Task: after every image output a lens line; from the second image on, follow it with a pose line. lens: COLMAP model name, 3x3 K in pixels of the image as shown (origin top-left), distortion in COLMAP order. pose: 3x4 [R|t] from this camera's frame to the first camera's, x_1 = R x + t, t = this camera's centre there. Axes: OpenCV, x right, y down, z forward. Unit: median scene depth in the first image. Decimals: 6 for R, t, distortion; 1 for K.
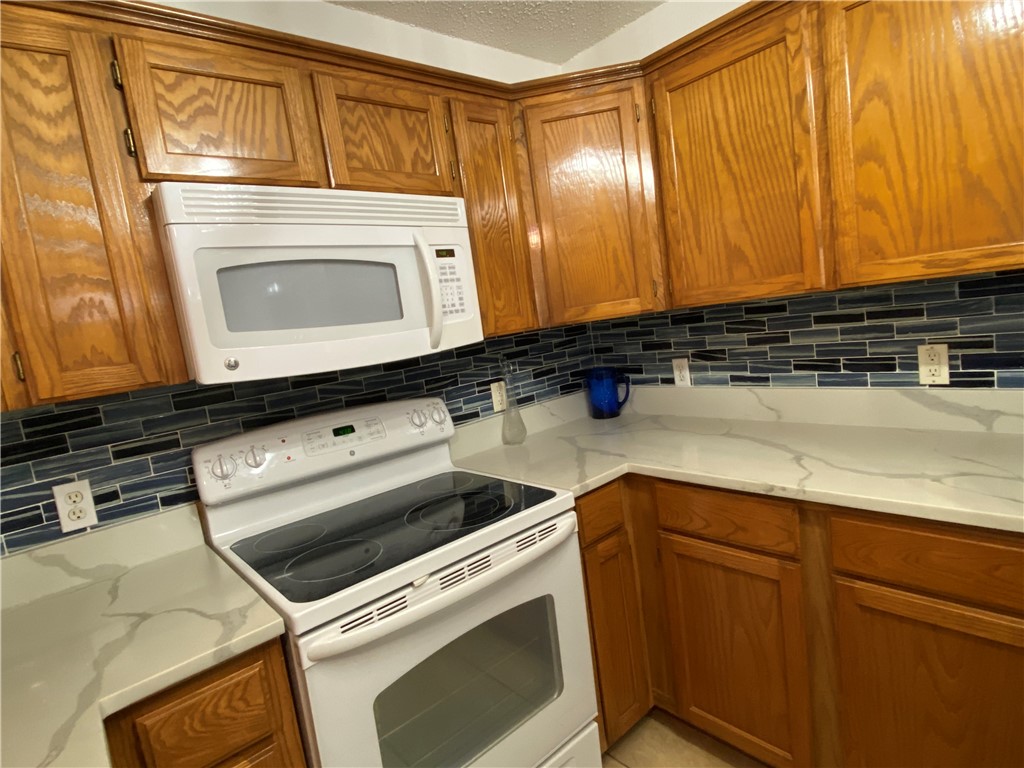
lens RADIAL K [[537.6, 0, 511.7], [0, 537.6, 385.4], [0, 0, 1]] dist [0.062479, -0.058402]
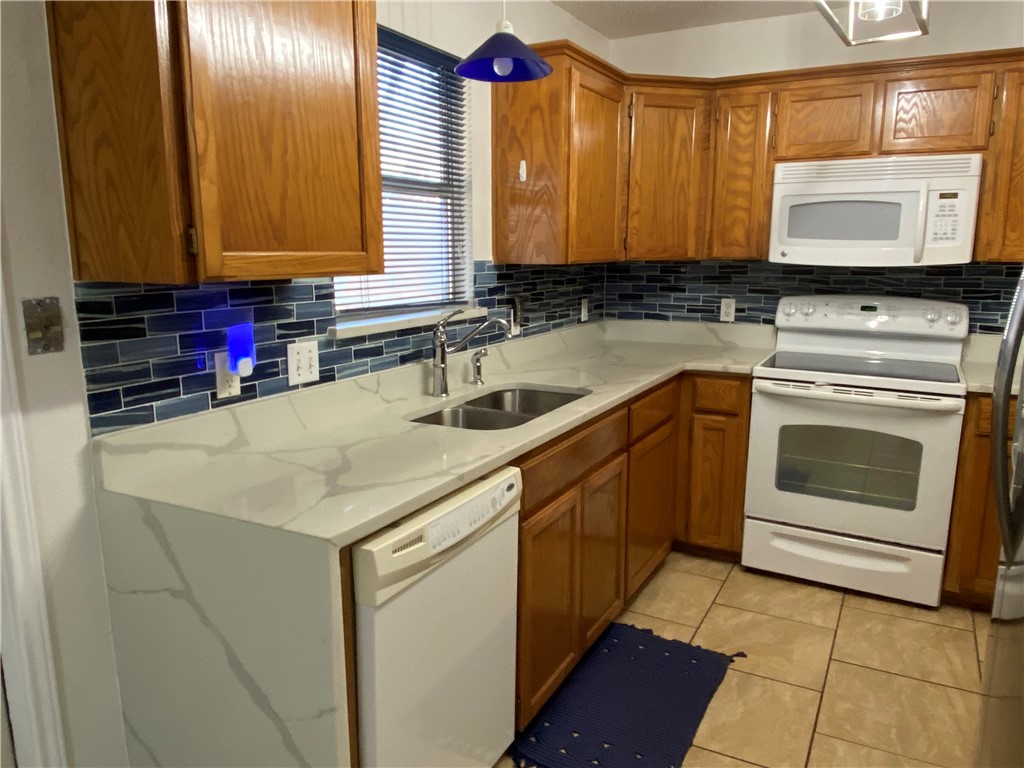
lens RADIAL K [[746.5, 0, 512.0], [0, 746.5, 384.0], [0, 0, 1]] dist [0.101130, -0.127653]
pose [[0.354068, 0.302446, -0.884965, 1.455581], [-0.160302, 0.951886, 0.261181, -0.124682], [0.921379, 0.049386, 0.385515, -0.817200]]
